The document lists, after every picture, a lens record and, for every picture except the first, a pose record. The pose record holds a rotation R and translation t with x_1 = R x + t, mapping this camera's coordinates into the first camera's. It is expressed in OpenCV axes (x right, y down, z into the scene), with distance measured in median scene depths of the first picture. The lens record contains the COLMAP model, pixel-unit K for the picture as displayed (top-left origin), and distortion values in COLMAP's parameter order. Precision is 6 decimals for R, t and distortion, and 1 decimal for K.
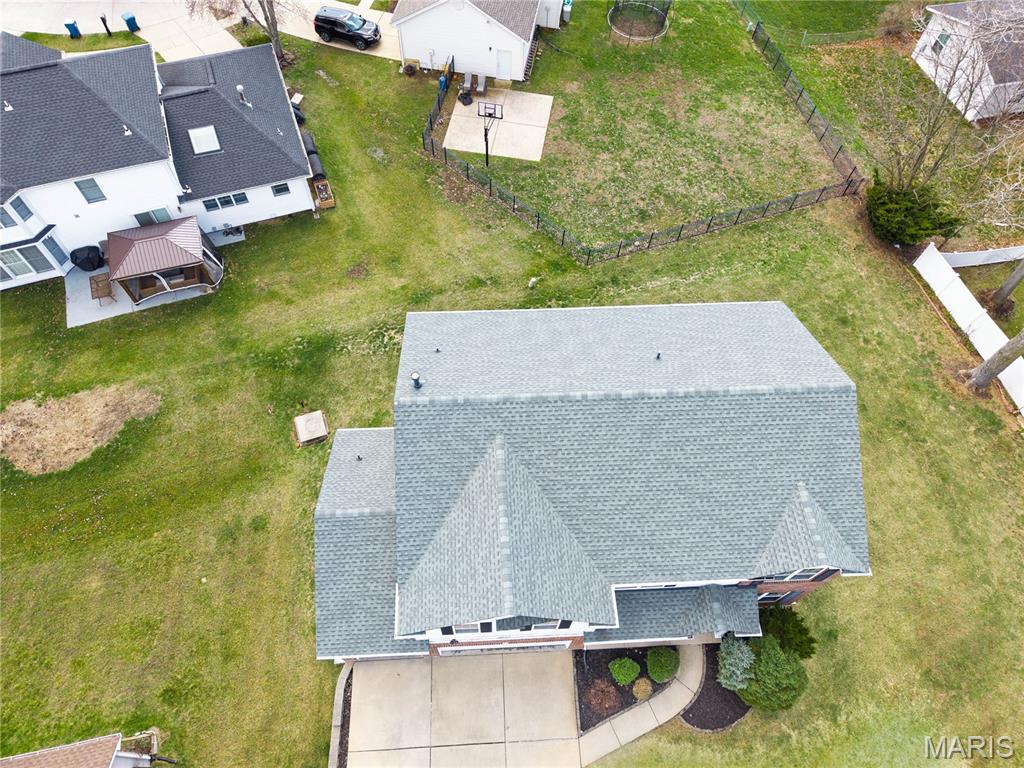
lens RADIAL K [[682.5, 0, 511.2], [0, 682.5, 386.4], [0, 0, 1]] dist [0.029016, -0.028219]
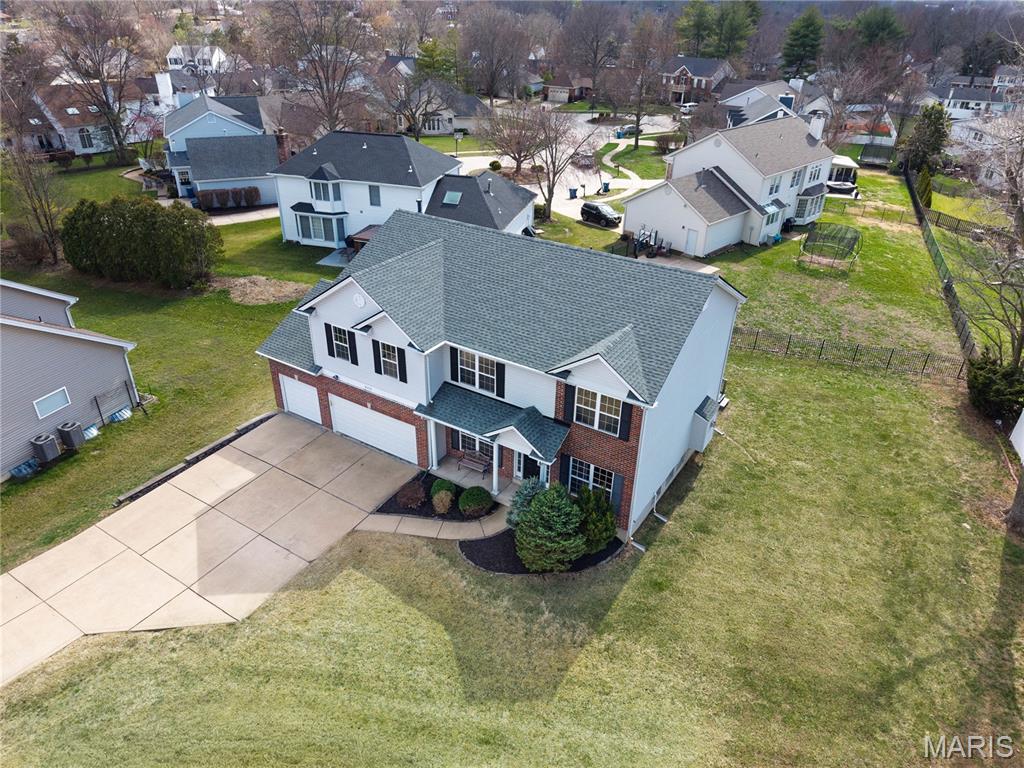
lens RADIAL K [[682.5, 0, 511.2], [0, 682.5, 386.4], [0, 0, 1]] dist [0.029016, -0.028219]
pose [[0.813841, 0.280571, -0.508863, 0.568077], [-0.501102, 0.782244, -0.370124, 0.480452], [0.294209, 0.556215, 0.777217, 0.100812]]
